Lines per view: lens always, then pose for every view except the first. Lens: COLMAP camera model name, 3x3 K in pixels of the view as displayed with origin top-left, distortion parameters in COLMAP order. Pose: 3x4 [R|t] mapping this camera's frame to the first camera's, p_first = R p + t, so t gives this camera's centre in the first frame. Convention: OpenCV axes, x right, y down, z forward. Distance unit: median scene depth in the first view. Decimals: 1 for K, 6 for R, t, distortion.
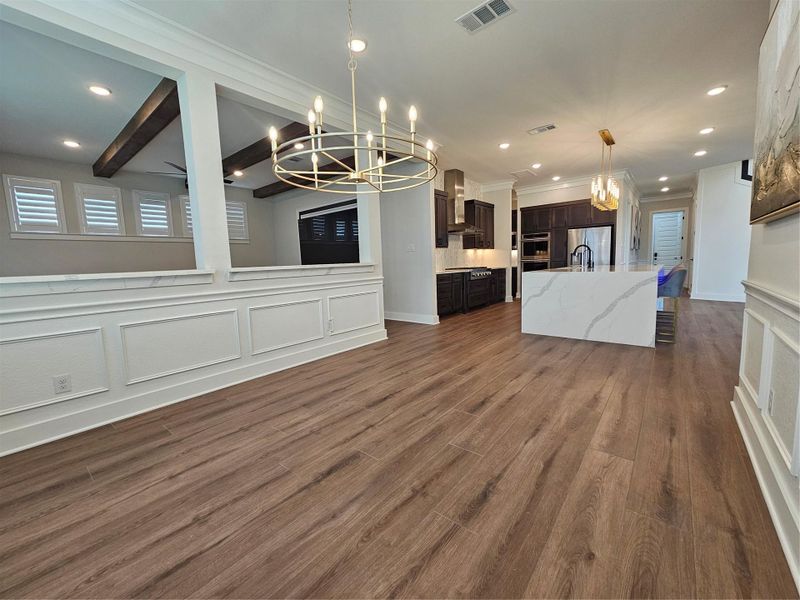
lens RADIAL K [[328.0, 0, 396.6], [0, 328.0, 297.1], [0, 0, 1]] dist [-0.001977, -0.000821]
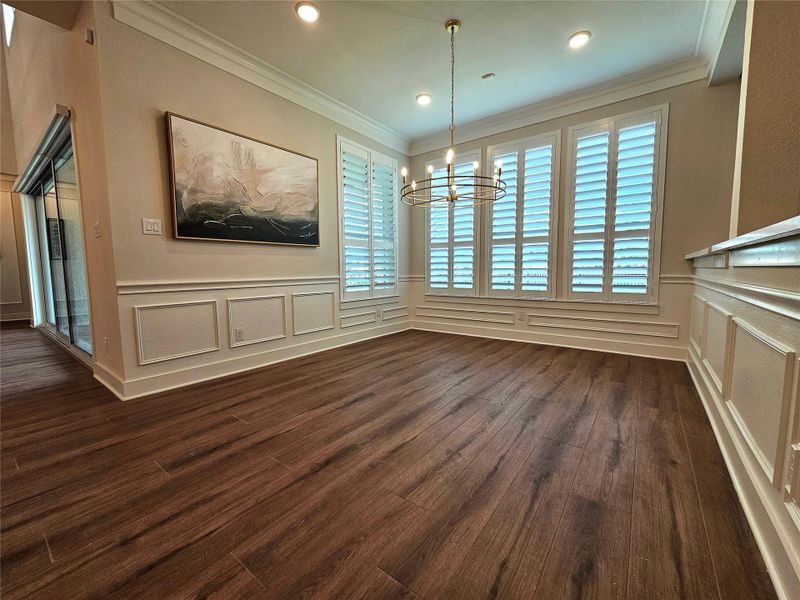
lens RADIAL K [[328.0, 0, 395.4], [0, 328.0, 298.2], [0, 0, 1]] dist [-0.001977, -0.000821]
pose [[-0.998420, 0.046048, -0.032196, 0.166571], [0.038954, 0.980231, 0.193983, -0.164511], [0.040492, 0.192422, -0.980476, 1.962098]]
